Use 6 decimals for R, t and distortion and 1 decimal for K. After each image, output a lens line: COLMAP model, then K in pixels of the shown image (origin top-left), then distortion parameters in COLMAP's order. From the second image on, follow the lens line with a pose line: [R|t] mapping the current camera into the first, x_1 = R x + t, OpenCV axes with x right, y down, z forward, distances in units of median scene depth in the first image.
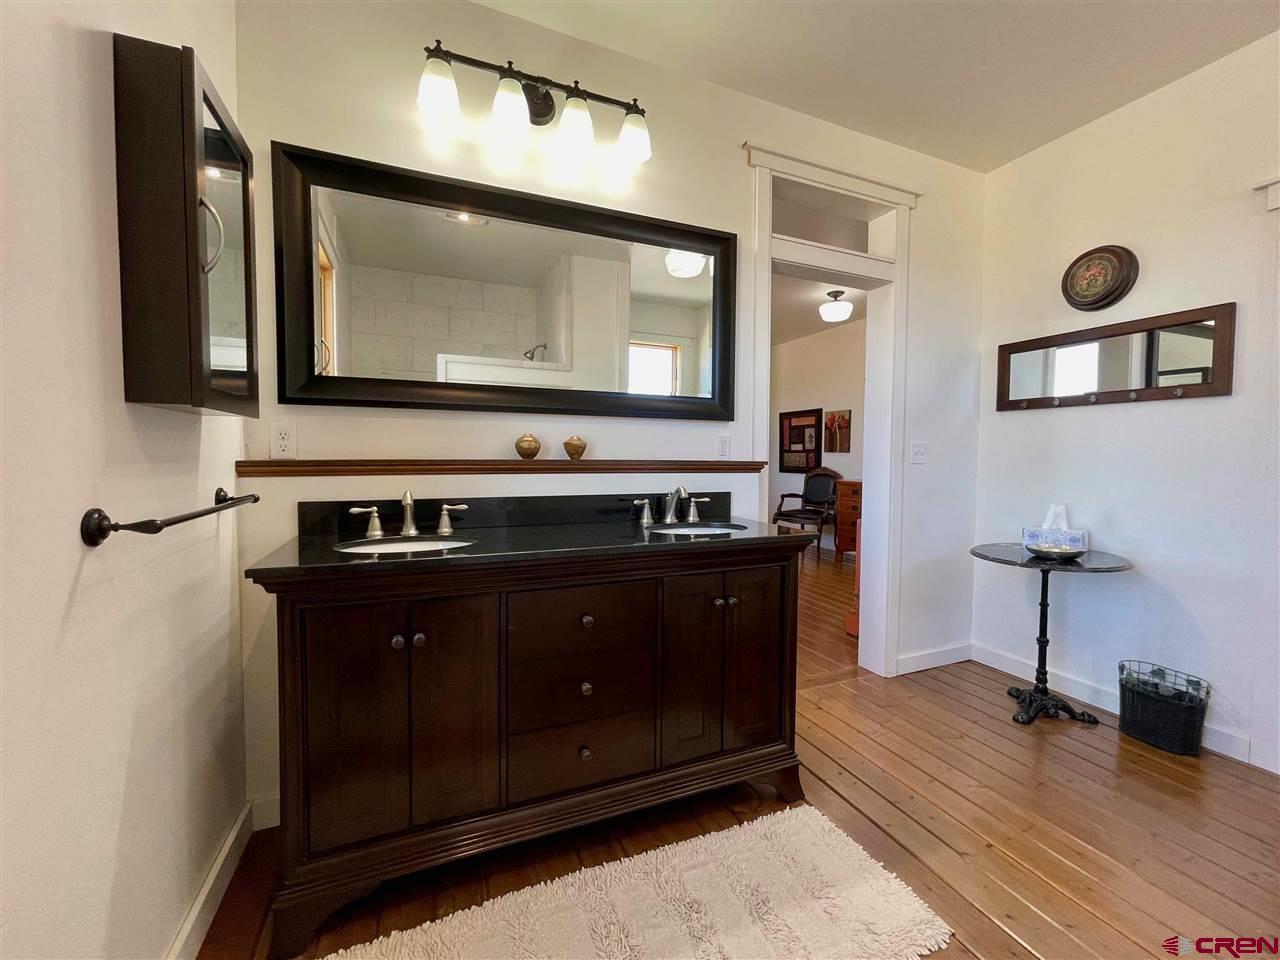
lens RADIAL K [[515.0, 0, 647.1], [0, 515.0, 477.6], [0, 0, 1]] dist [-0.001319, 0.000651]
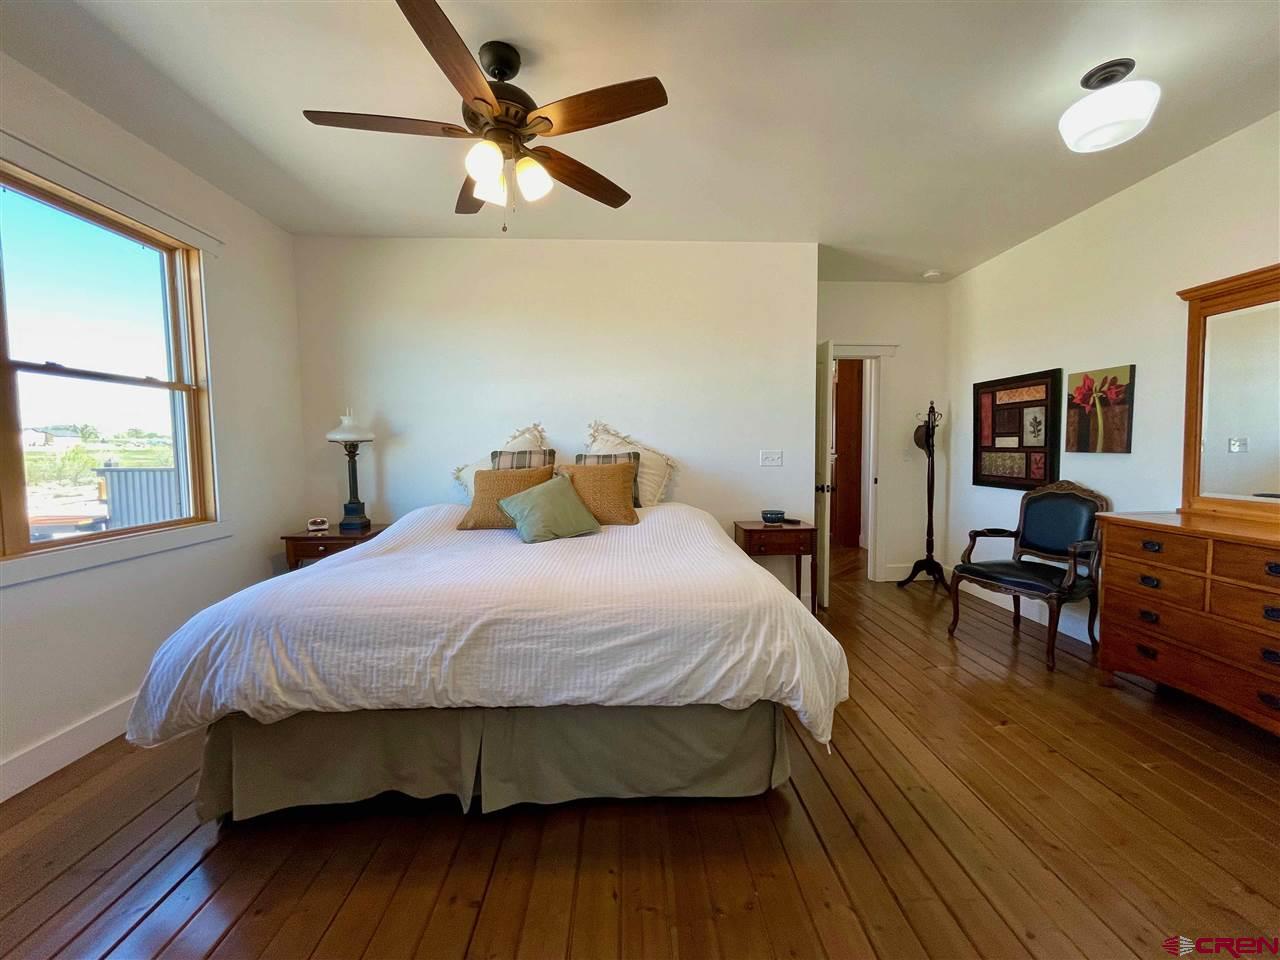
lens RADIAL K [[515.0, 0, 649.3], [0, 515.0, 476.6], [0, 0, 1]] dist [-0.001319, 0.000651]
pose [[0.941401, 0.000970, -0.337288, 0.125249], [0.003051, 0.999930, 0.011391, -0.032316], [0.337276, -0.011753, 0.941333, 0.375174]]
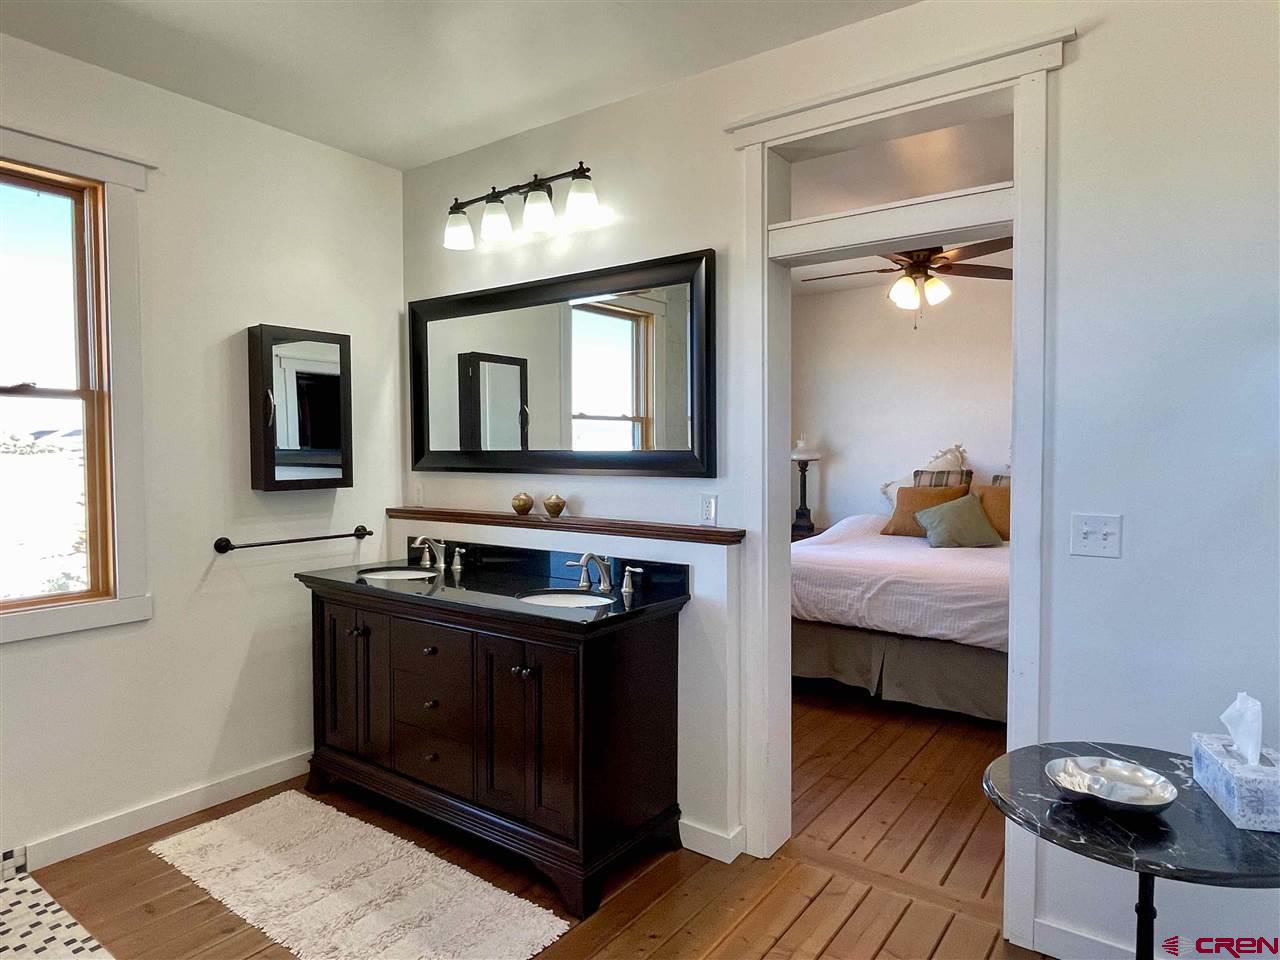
lens RADIAL K [[747.6, 0, 677.2], [0, 747.6, 480.0], [0, 0, 1]] dist [0.006912, -0.000067]
pose [[0.548022, 0.023873, -0.836123, 0.376245], [-0.034175, 0.999397, 0.006136, -0.037735], [0.835765, 0.025212, 0.548508, 0.106377]]
